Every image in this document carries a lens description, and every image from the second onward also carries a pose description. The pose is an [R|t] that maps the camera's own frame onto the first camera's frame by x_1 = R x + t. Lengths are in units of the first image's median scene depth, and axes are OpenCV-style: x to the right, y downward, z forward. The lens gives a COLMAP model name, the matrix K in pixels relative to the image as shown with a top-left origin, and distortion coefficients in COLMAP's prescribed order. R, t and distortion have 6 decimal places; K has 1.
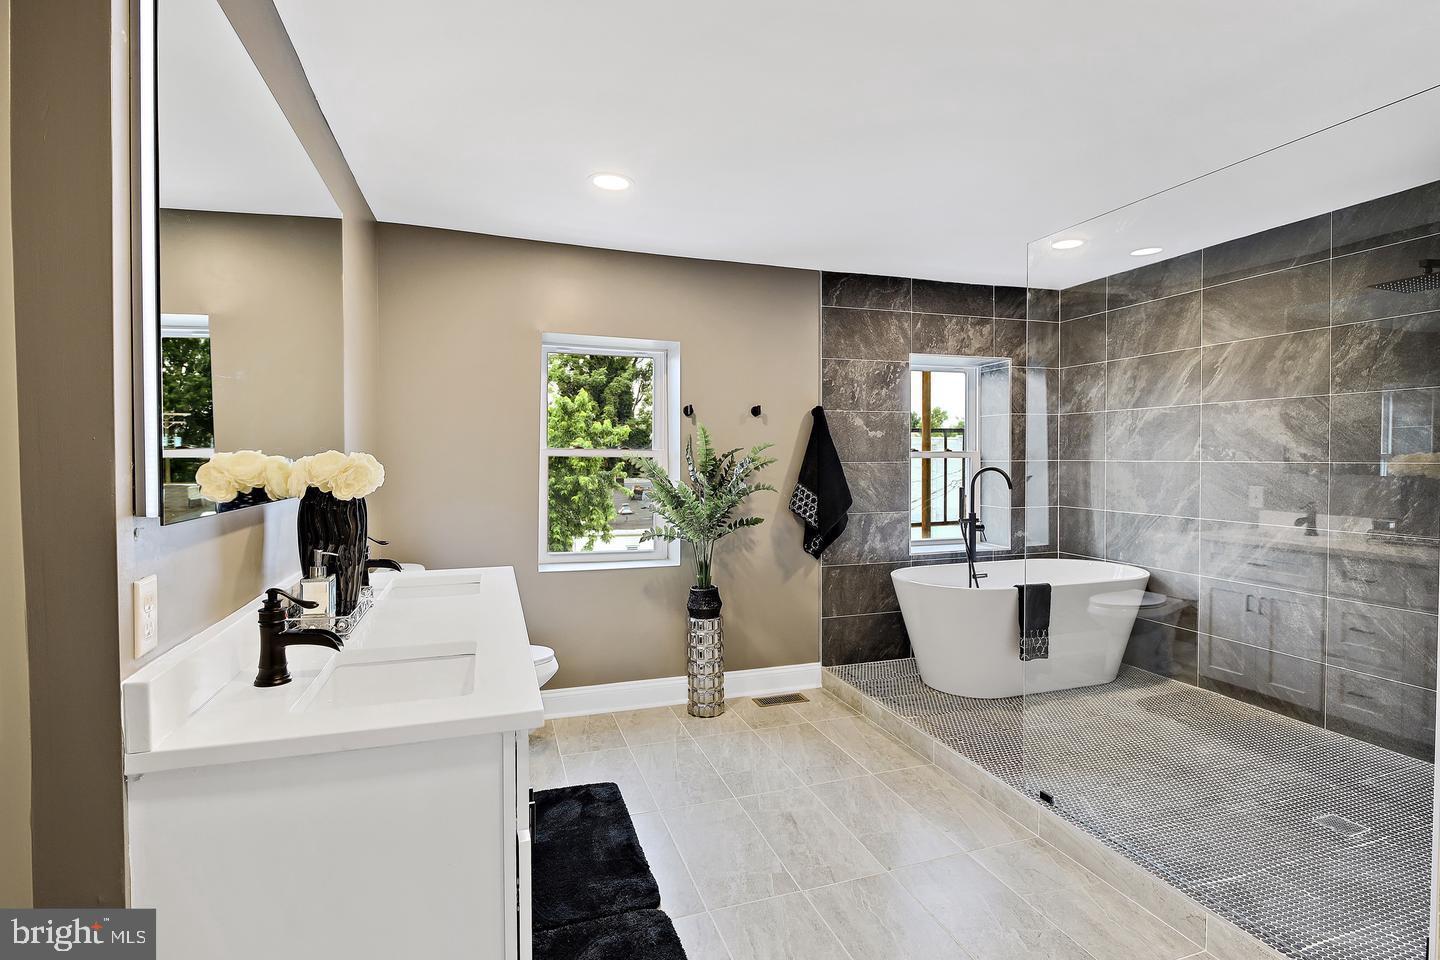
lens RADIAL K [[708.8, 0, 721.6], [0, 708.8, 465.1], [0, 0, 1]] dist [0.019246, -0.000112]
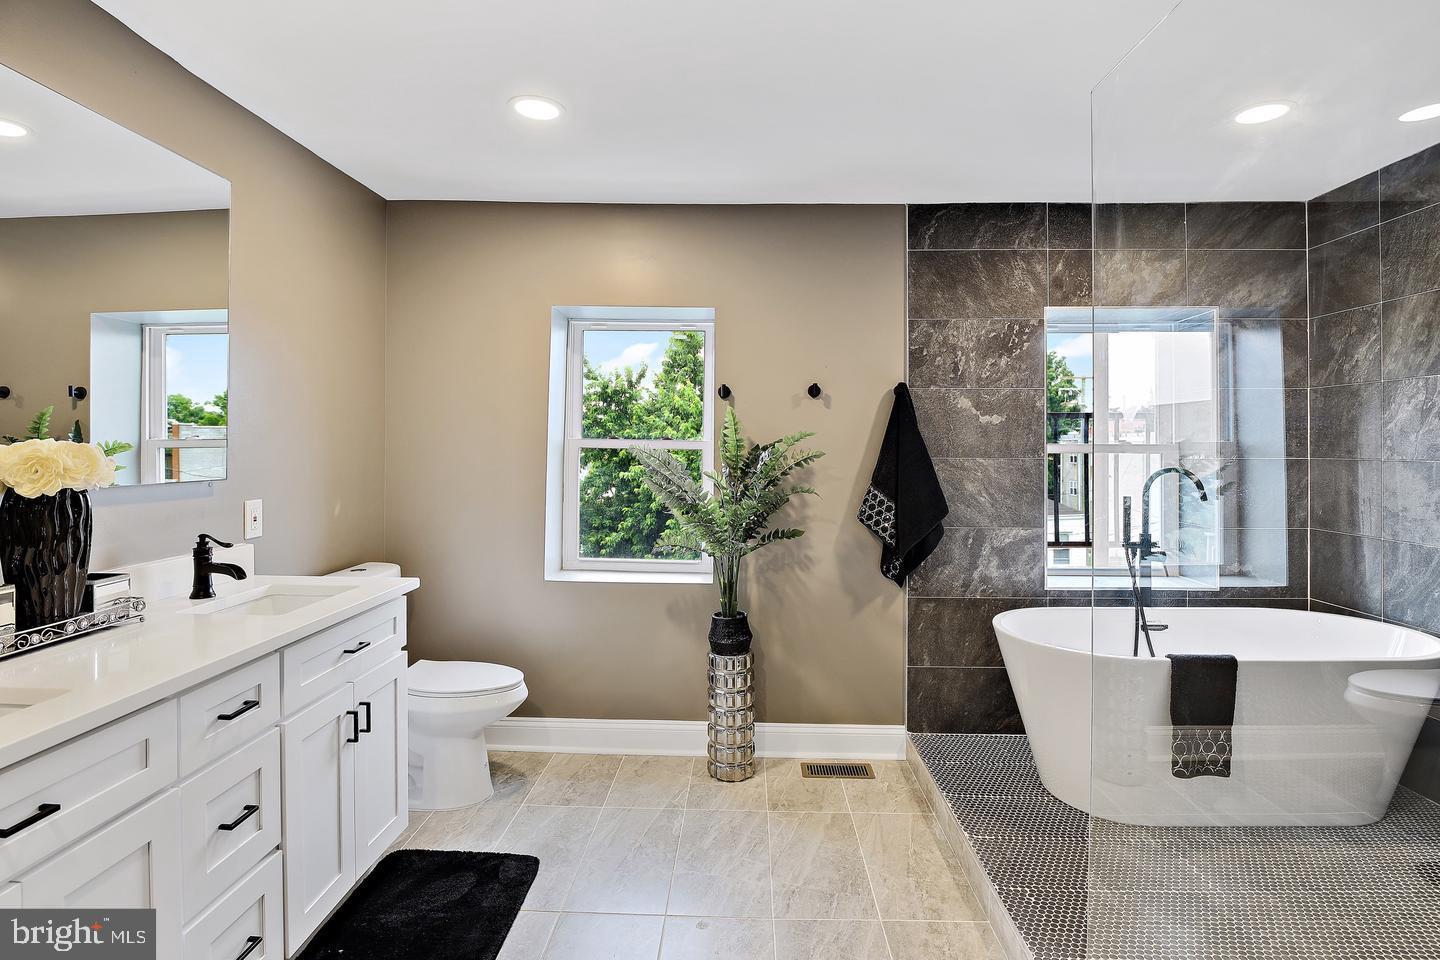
lens RADIAL K [[718.6, 0, 721.6], [0, 718.6, 441.5], [0, 0, 1]] dist [-0.006273, -0.011930]
pose [[0.935280, 0.003021, -0.353894, 0.224982], [-0.010772, 0.999743, -0.019934, -0.003704], [0.353743, 0.022456, 0.935073, 0.220252]]
